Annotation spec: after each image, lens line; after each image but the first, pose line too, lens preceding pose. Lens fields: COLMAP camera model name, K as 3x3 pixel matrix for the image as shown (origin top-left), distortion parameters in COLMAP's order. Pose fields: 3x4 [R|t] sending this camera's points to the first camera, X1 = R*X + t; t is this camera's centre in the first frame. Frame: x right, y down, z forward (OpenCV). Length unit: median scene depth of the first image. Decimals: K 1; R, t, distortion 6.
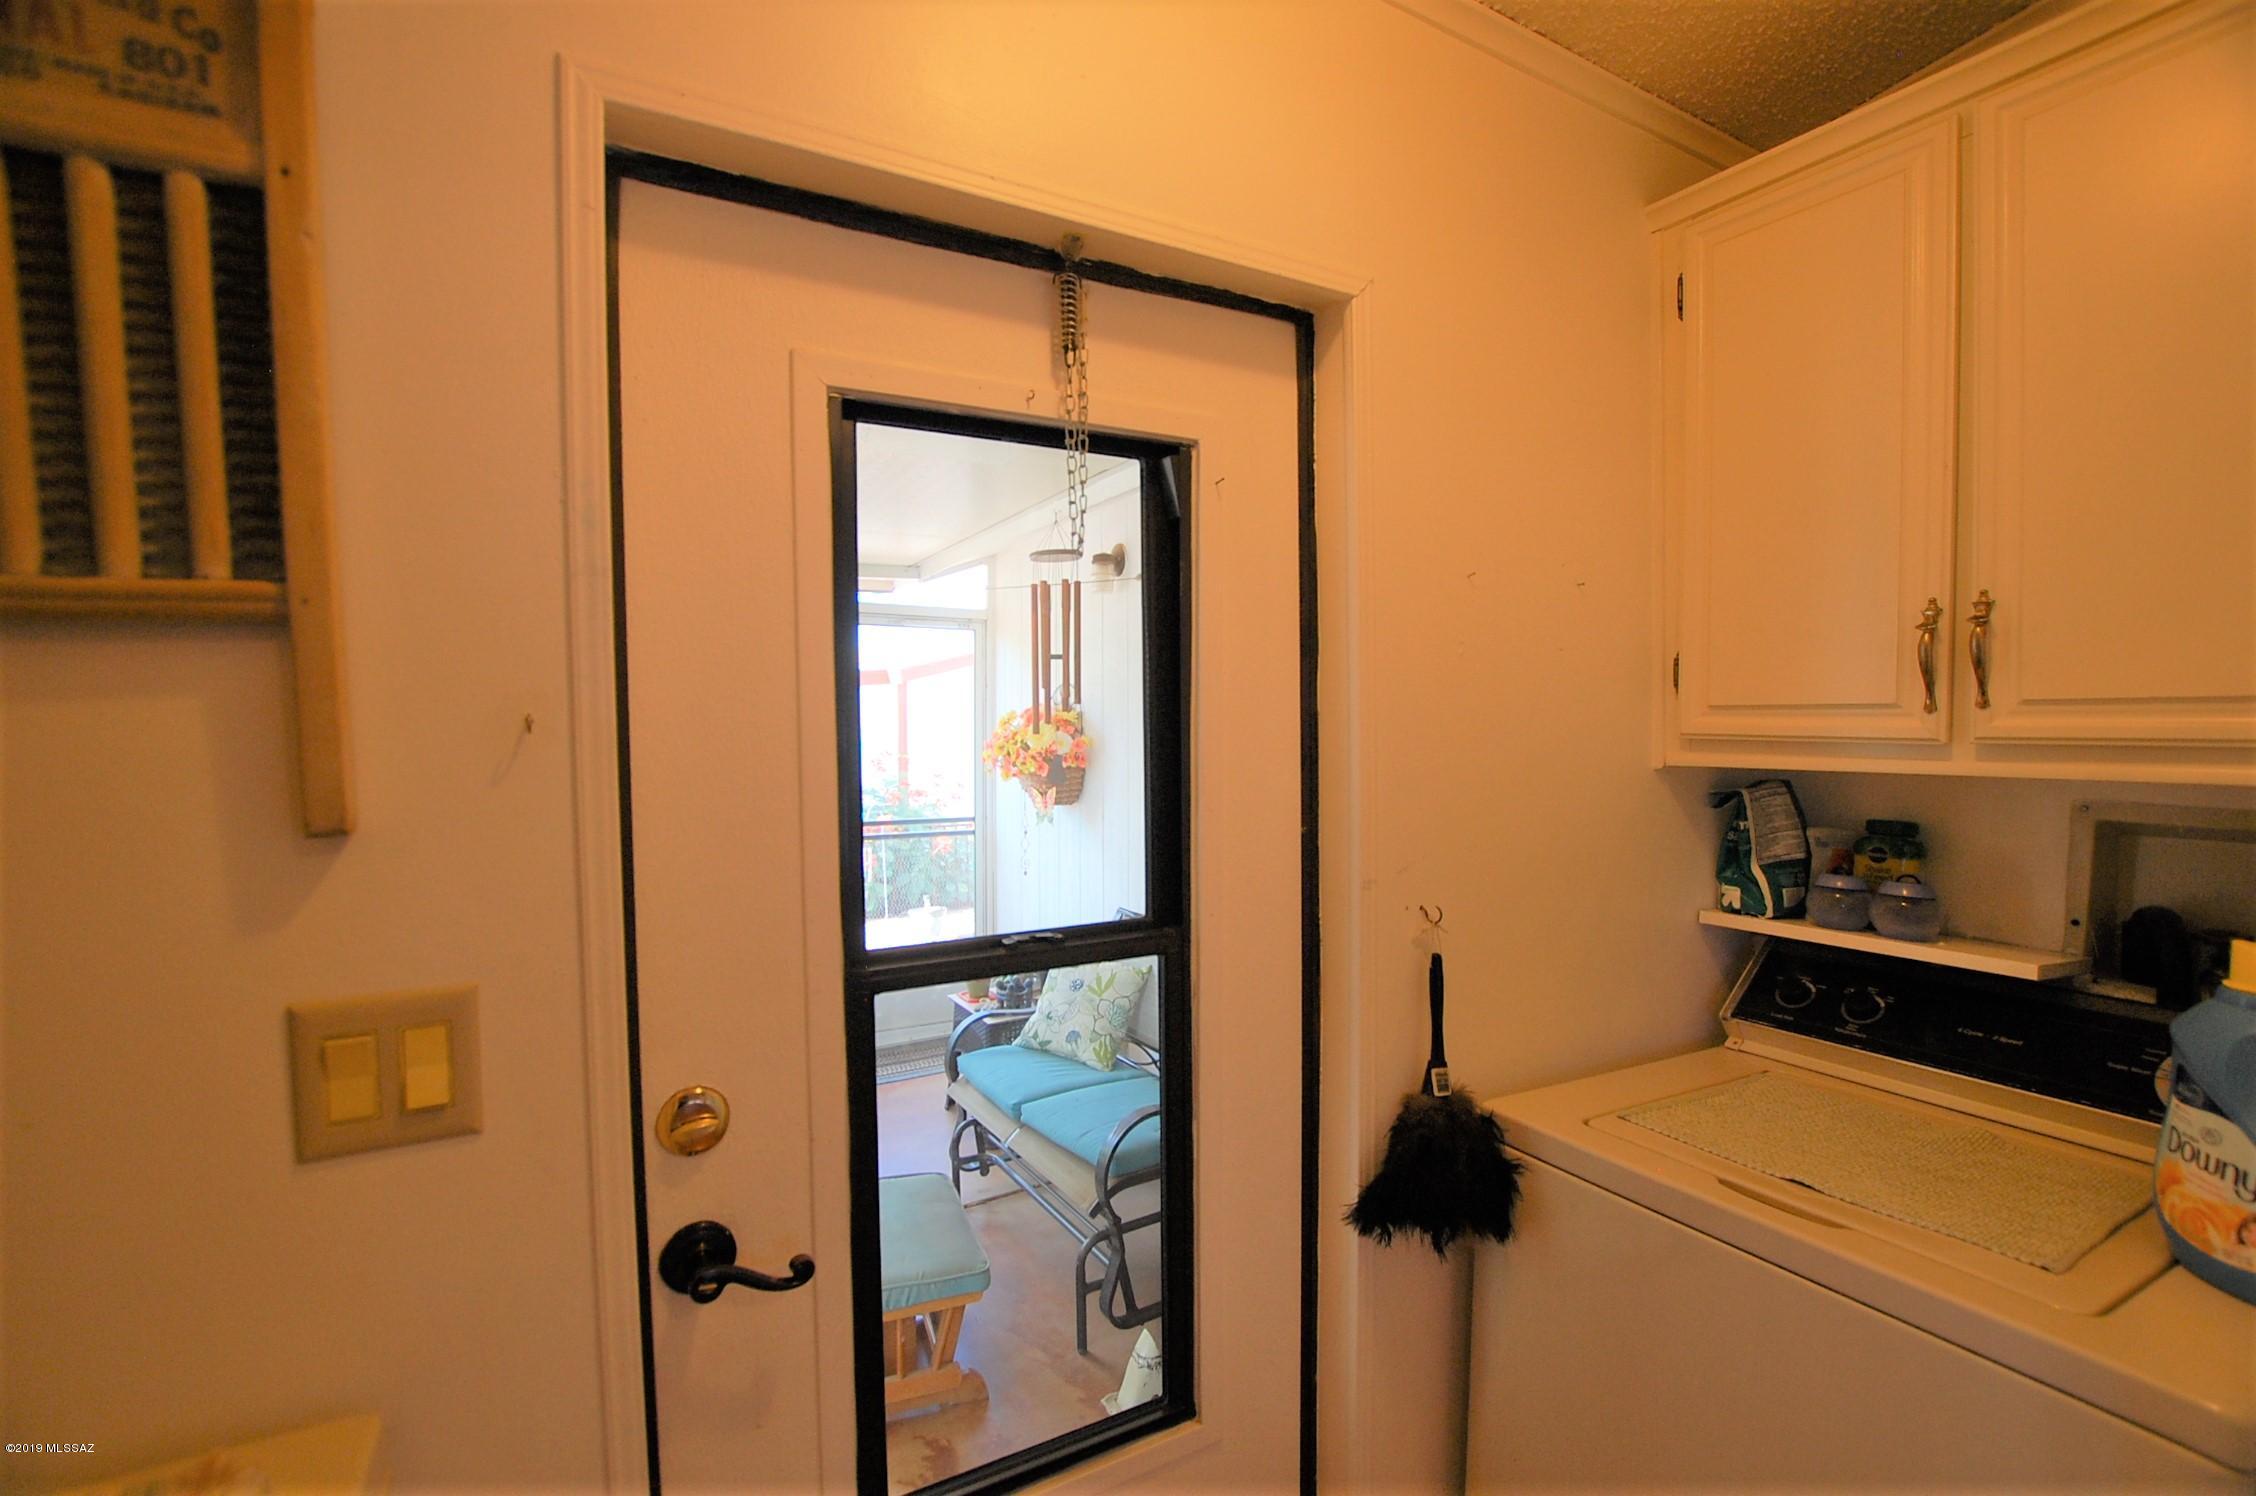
lens RADIAL K [[1002.5, 0, 1129.3], [0, 1002.5, 753.6], [0, 0, 1]] dist [-0.030736, 0.005901]
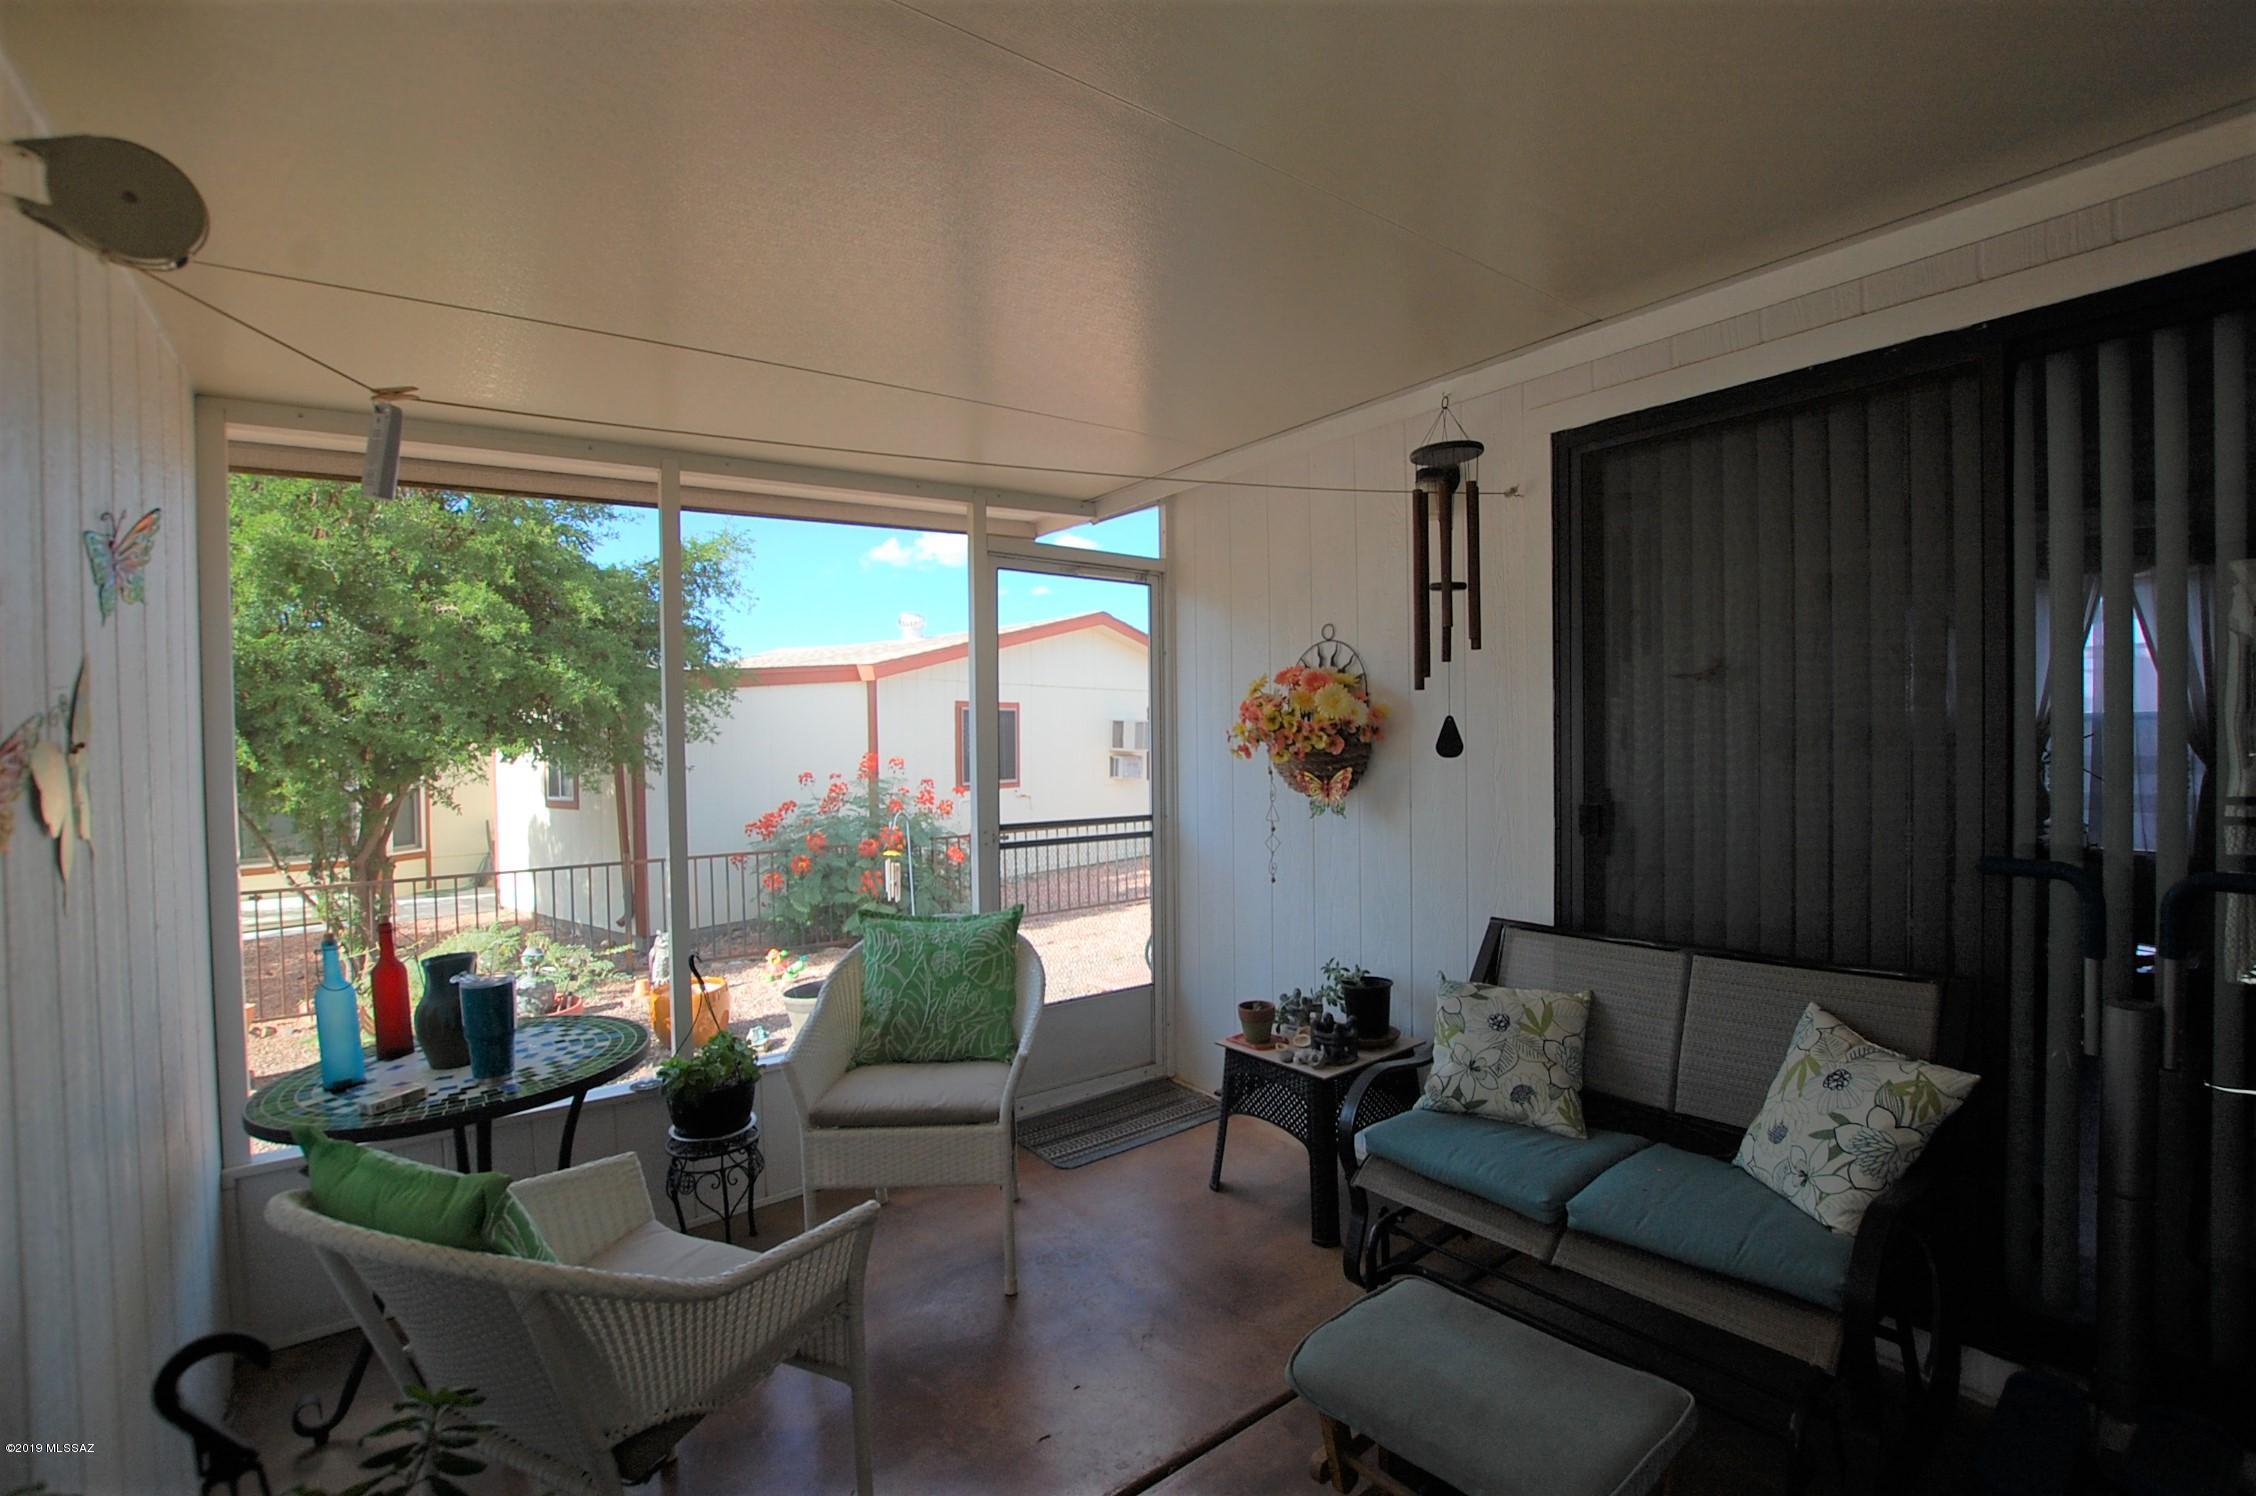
lens RADIAL K [[1002.5, 0, 1129.3], [0, 1002.5, 753.6], [0, 0, 1]] dist [-0.030736, 0.005901]
pose [[0.992293, -0.019019, 0.122447, -1.112193], [0.020661, 0.999713, -0.012154, 0.093526], [-0.122180, 0.014590, 0.992401, 0.793564]]
